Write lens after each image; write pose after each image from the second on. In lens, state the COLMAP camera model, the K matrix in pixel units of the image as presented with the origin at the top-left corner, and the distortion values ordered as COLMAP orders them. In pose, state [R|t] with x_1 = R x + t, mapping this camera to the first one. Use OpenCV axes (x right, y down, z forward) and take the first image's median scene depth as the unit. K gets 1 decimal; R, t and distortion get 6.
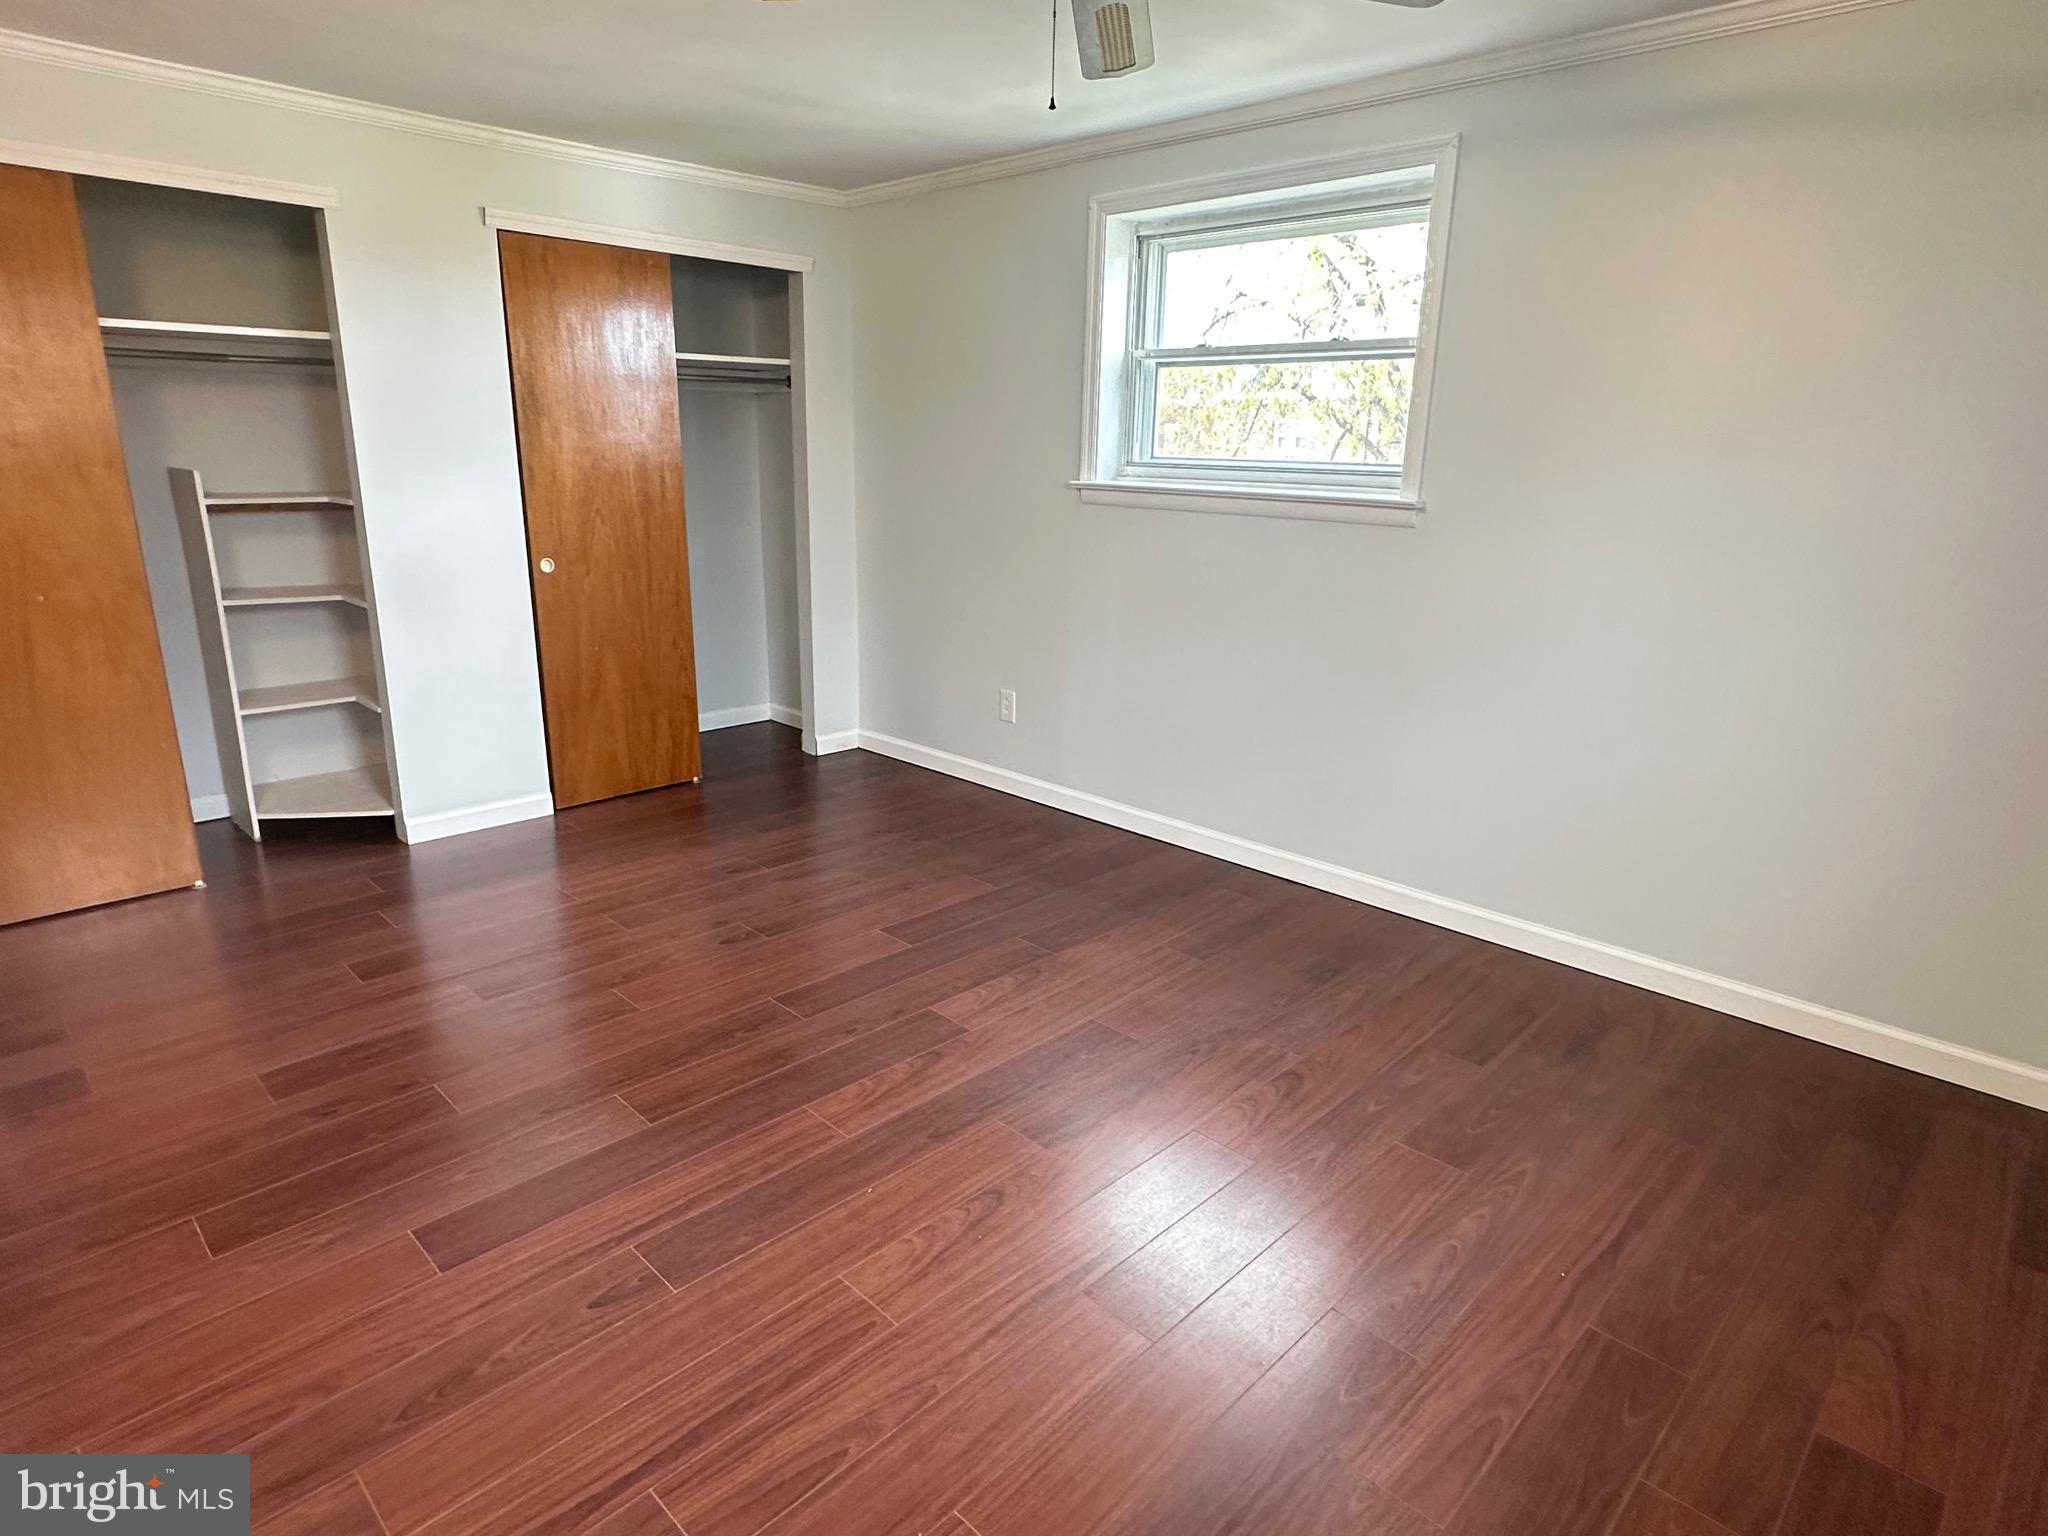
lens RADIAL K [[1141.6, 0, 1017.1], [0, 1141.6, 767.0], [0, 0, 1]] dist [-0.004222, 0.000145]
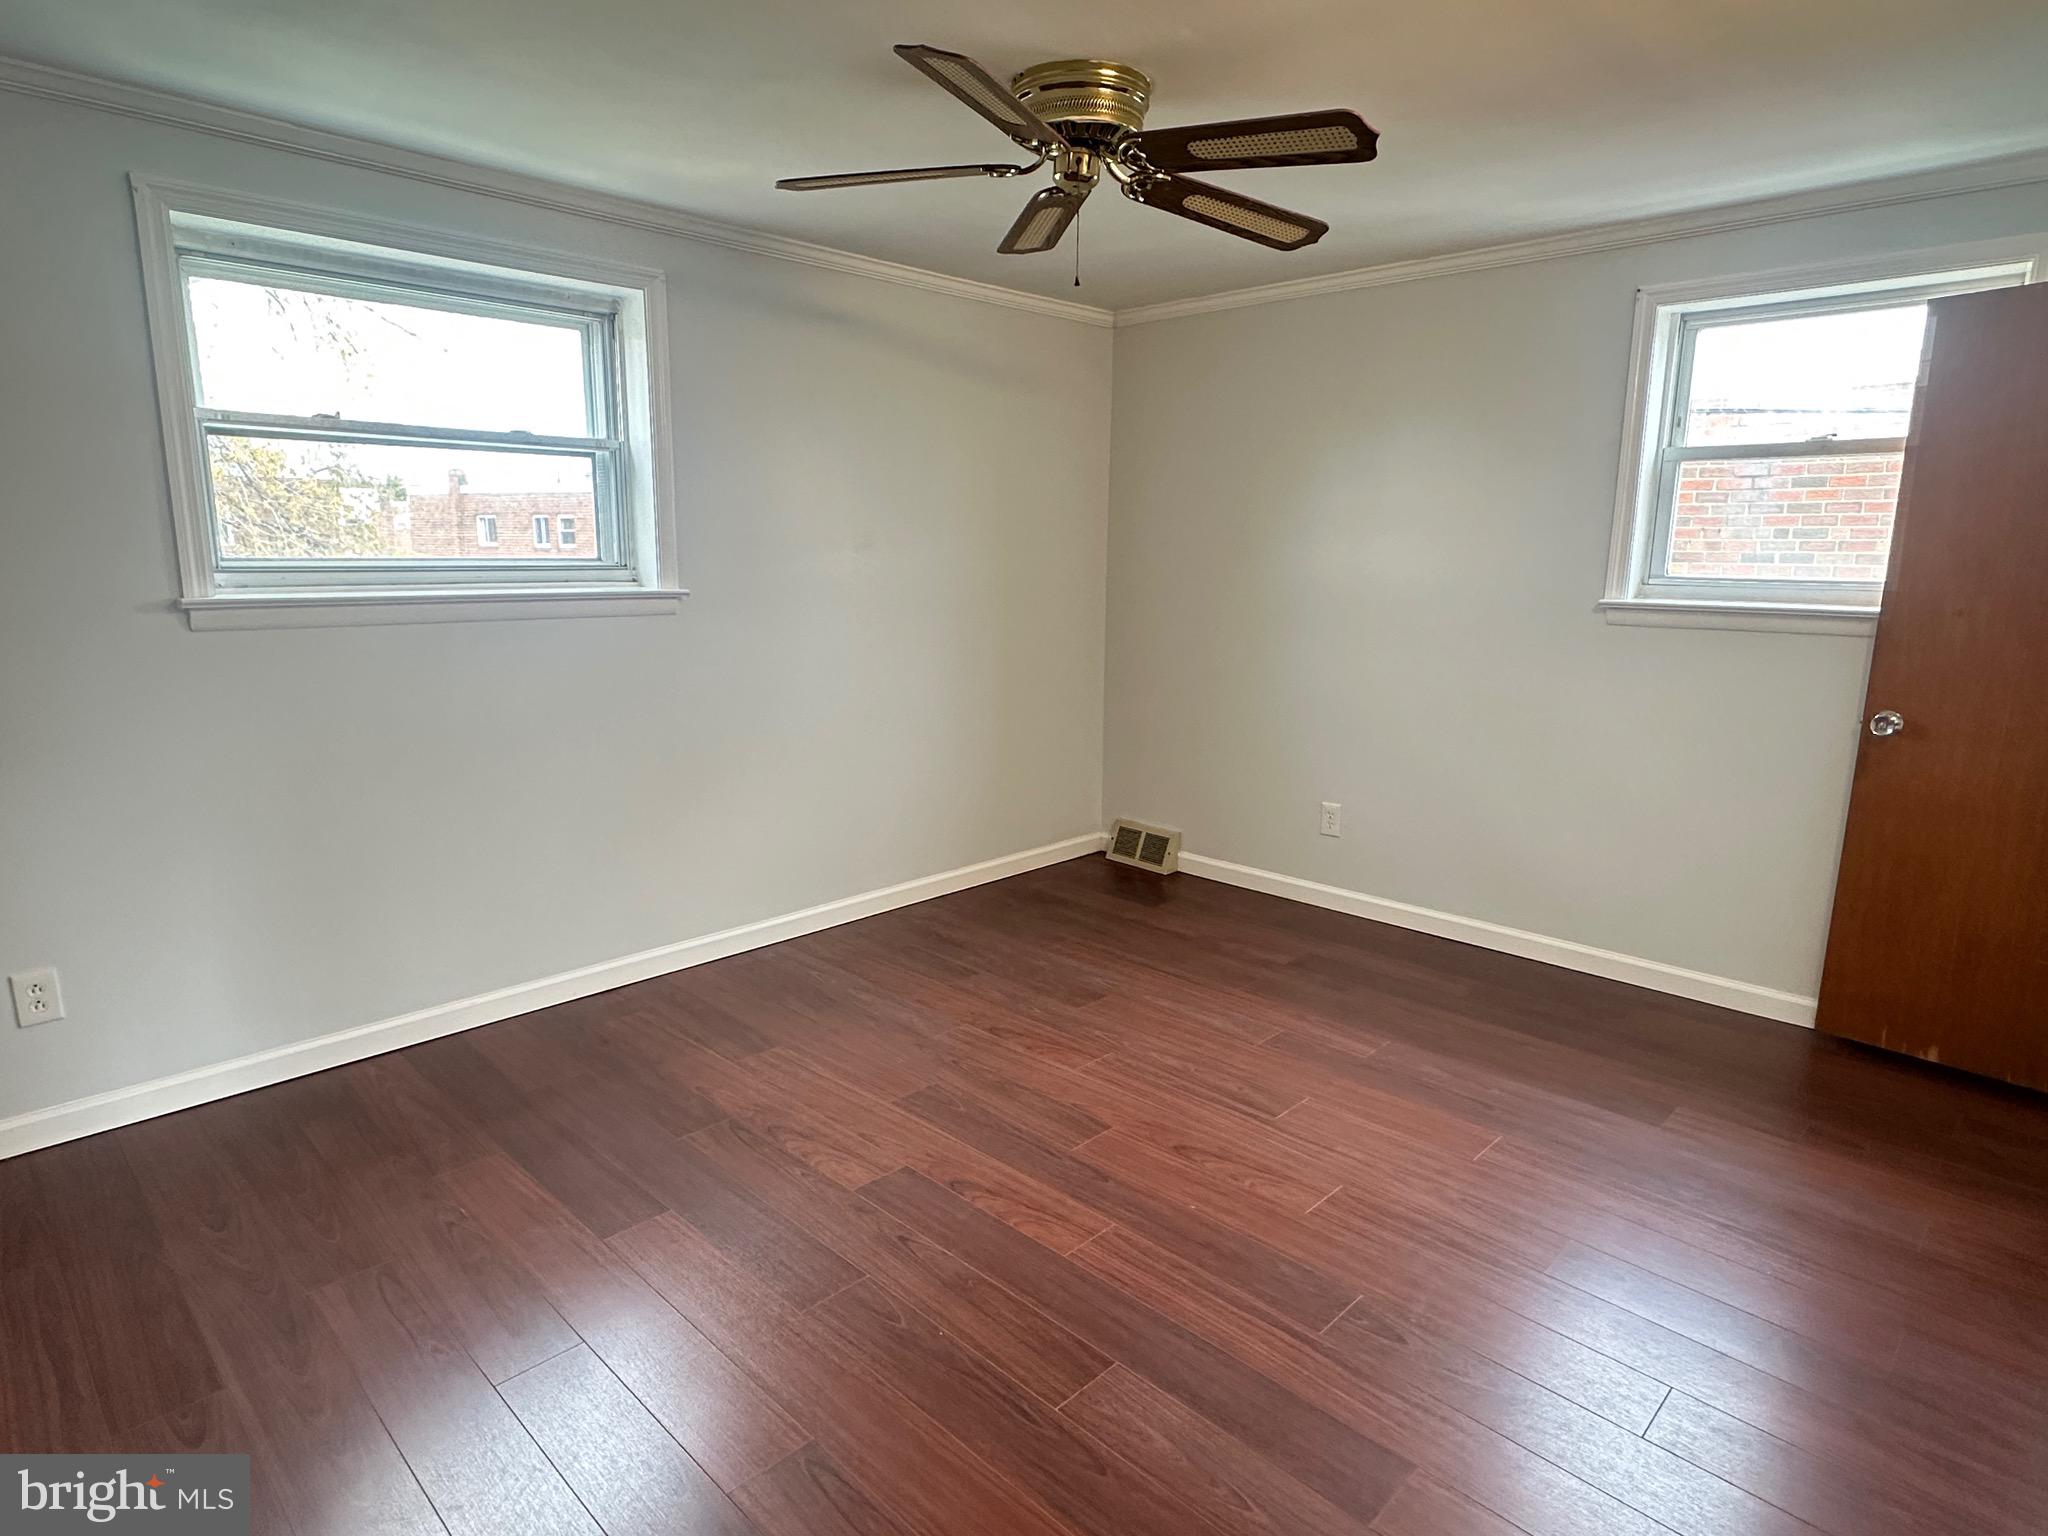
lens RADIAL K [[1141.6, 0, 1017.1], [0, 1141.6, 767.0], [0, 0, 1]] dist [-0.004222, 0.000145]
pose [[0.003540, -0.208297, 0.978059, -0.897732], [0.265929, 0.943043, 0.199877, -0.241963], [-0.963986, 0.259387, 0.058731, 0.782682]]
